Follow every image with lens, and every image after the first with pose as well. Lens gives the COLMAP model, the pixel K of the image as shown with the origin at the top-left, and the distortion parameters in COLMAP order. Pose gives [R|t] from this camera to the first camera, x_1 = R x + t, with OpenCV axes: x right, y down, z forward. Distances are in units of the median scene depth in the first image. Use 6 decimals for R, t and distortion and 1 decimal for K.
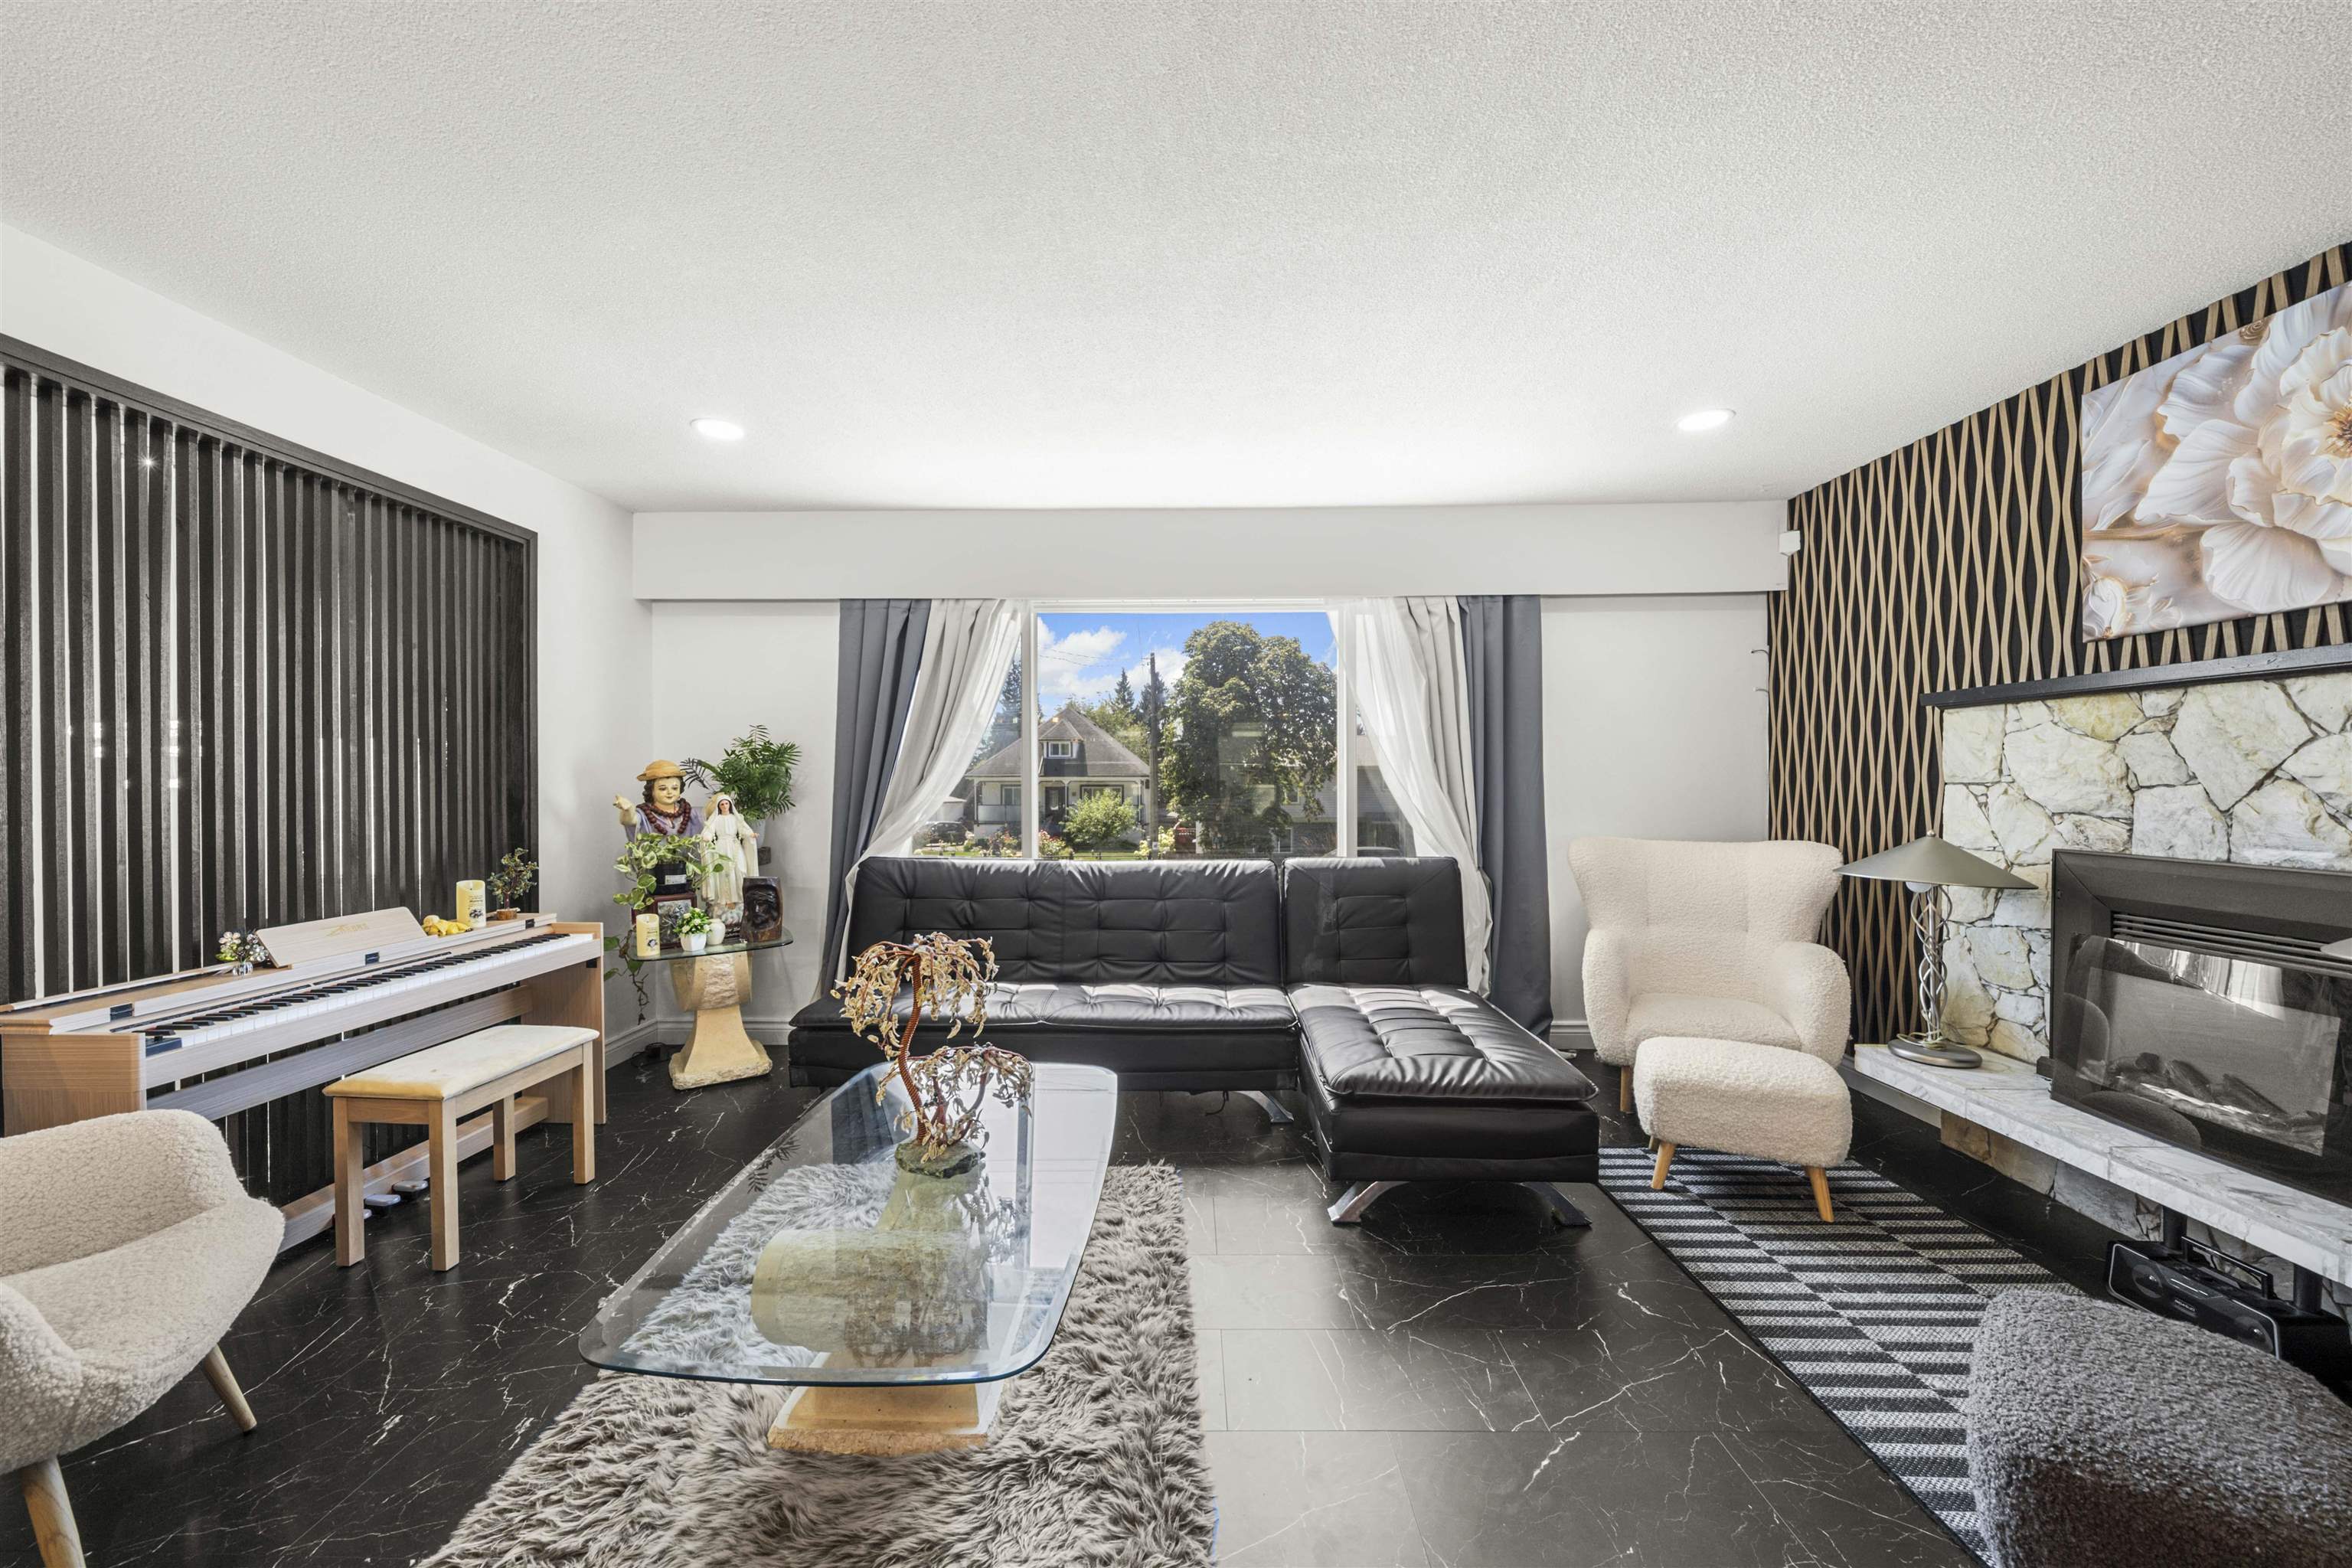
lens RADIAL K [[870.4, 0, 1177.2], [0, 870.4, 787.4], [0, 0, 1]] dist [-0.001408, -0.000111]
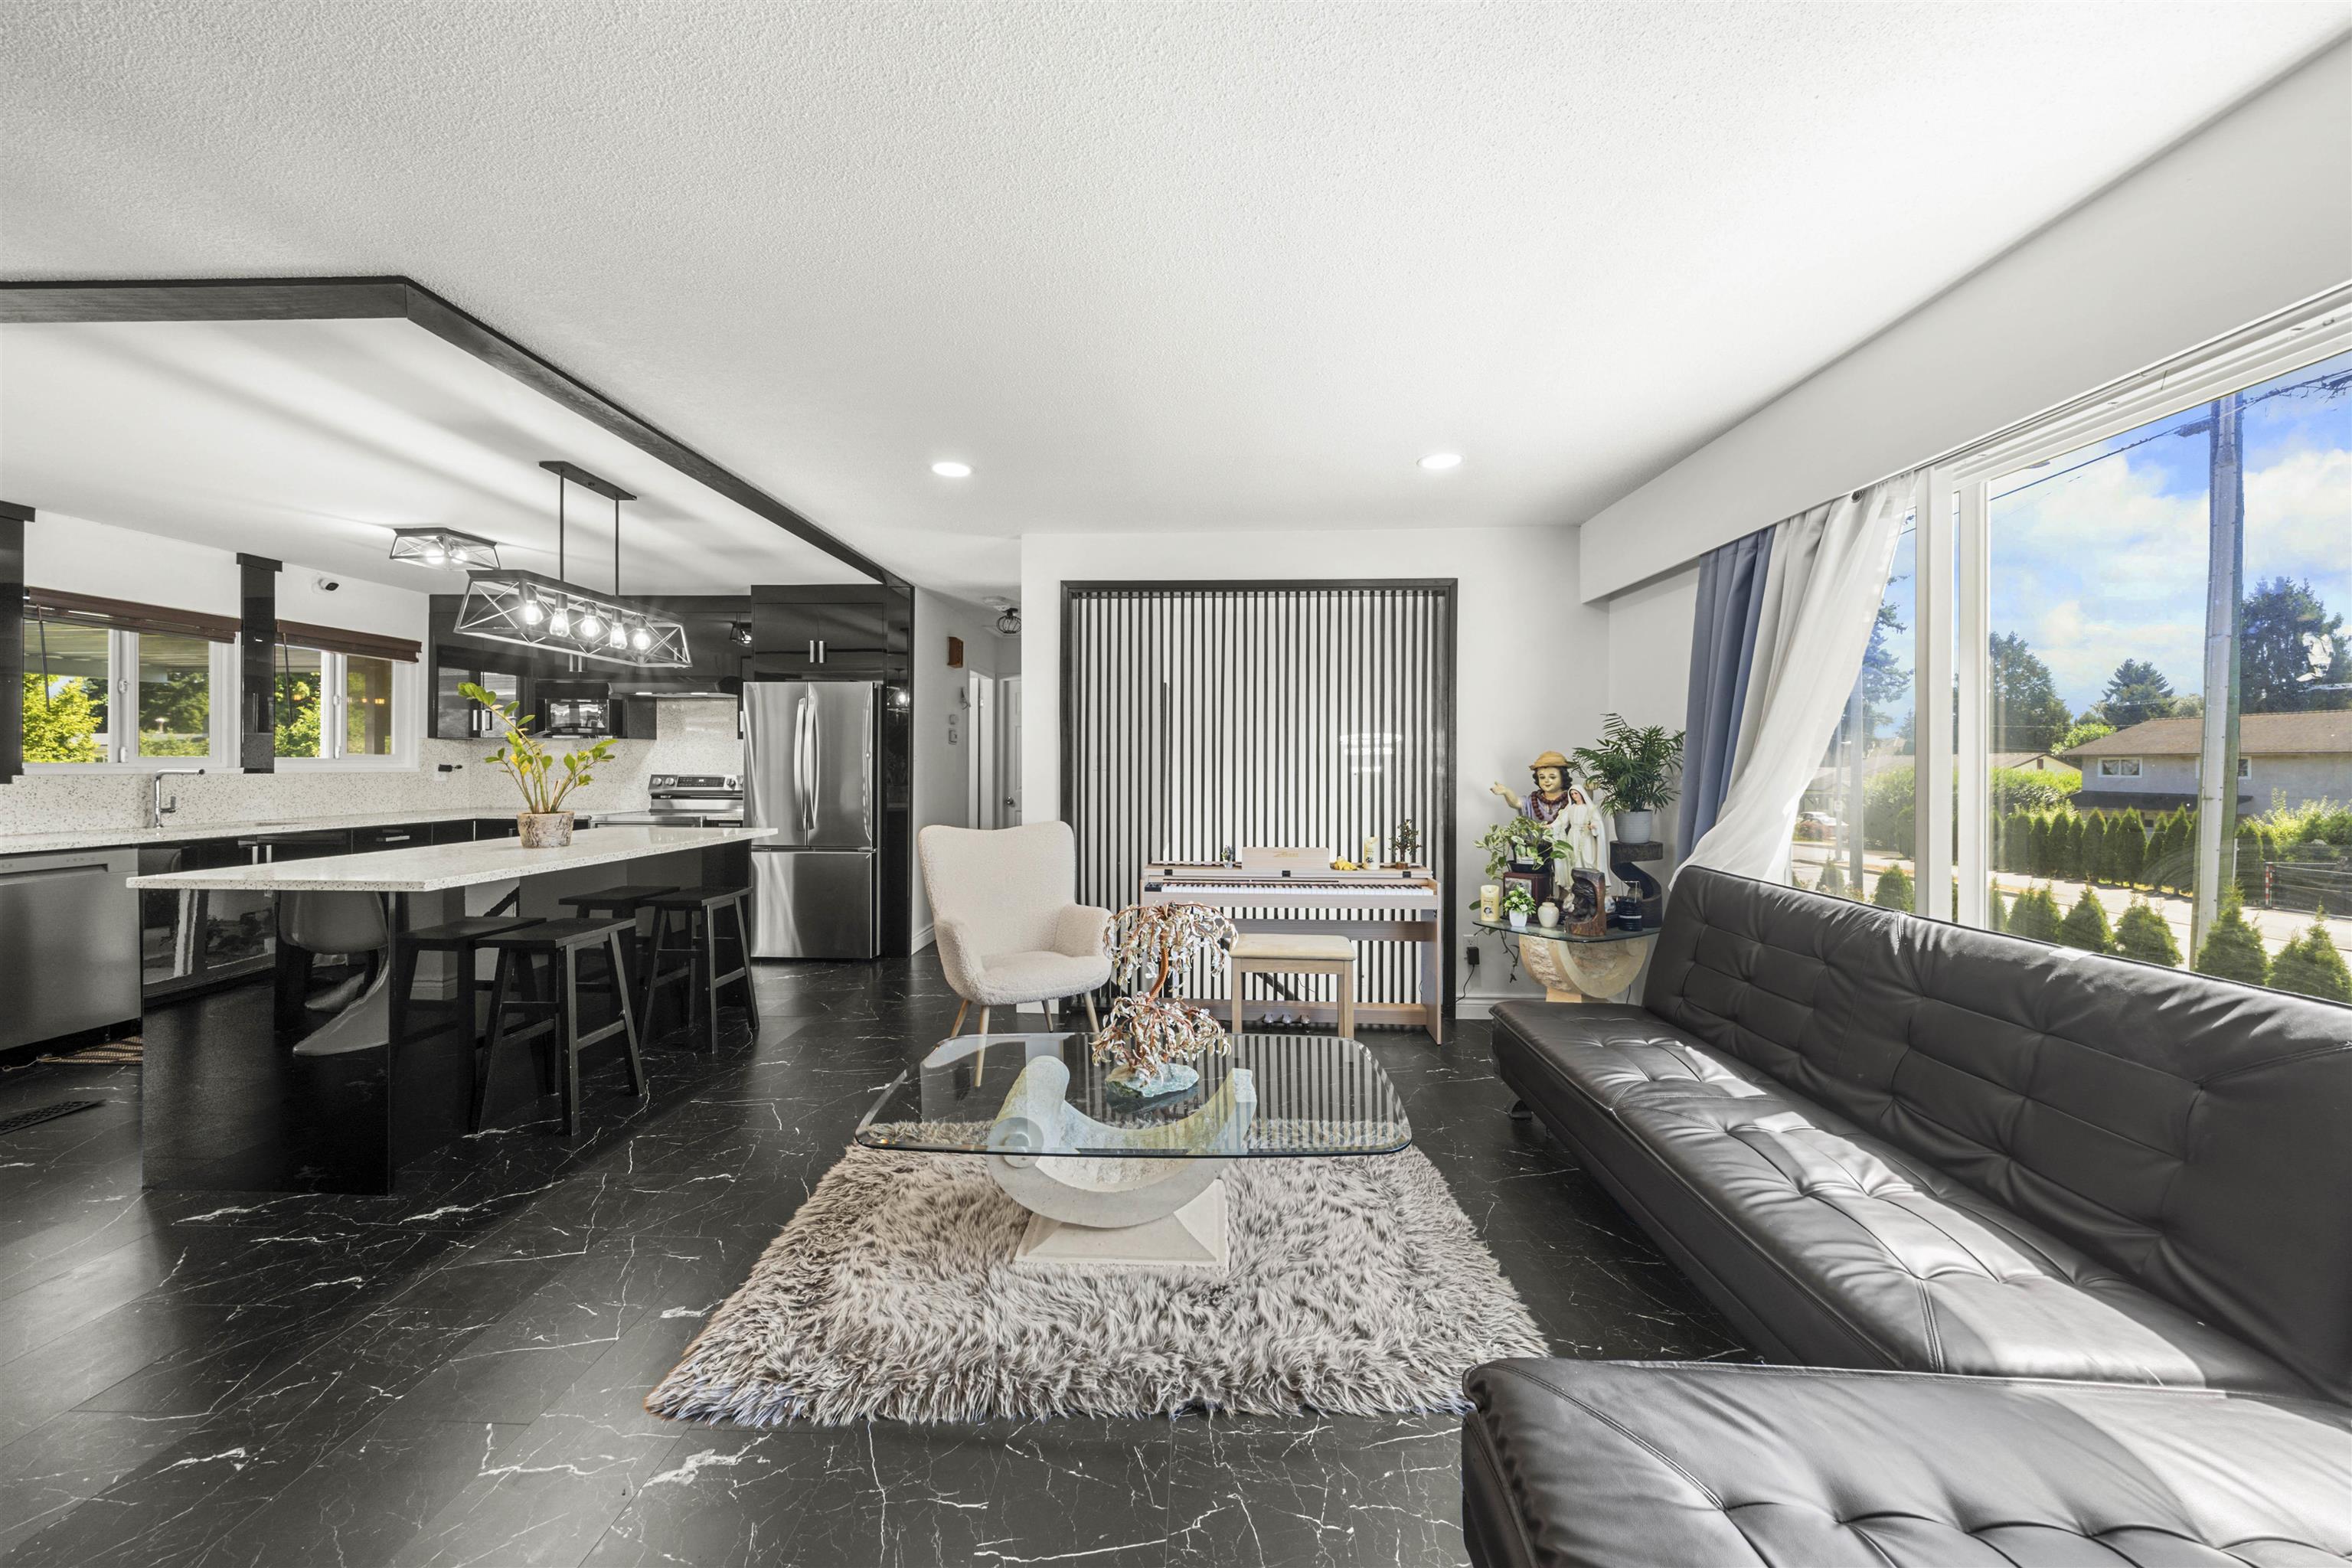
lens RADIAL K [[817.9, 0, 1175.4], [0, 817.9, 765.4], [0, 0, 1]] dist [0.001337, 0.000030]
pose [[-0.027763, 0.002034, -0.999612, 0.540315], [-0.013735, 0.999903, 0.002416, -0.011700], [0.999520, 0.013797, -0.027732, 0.672059]]
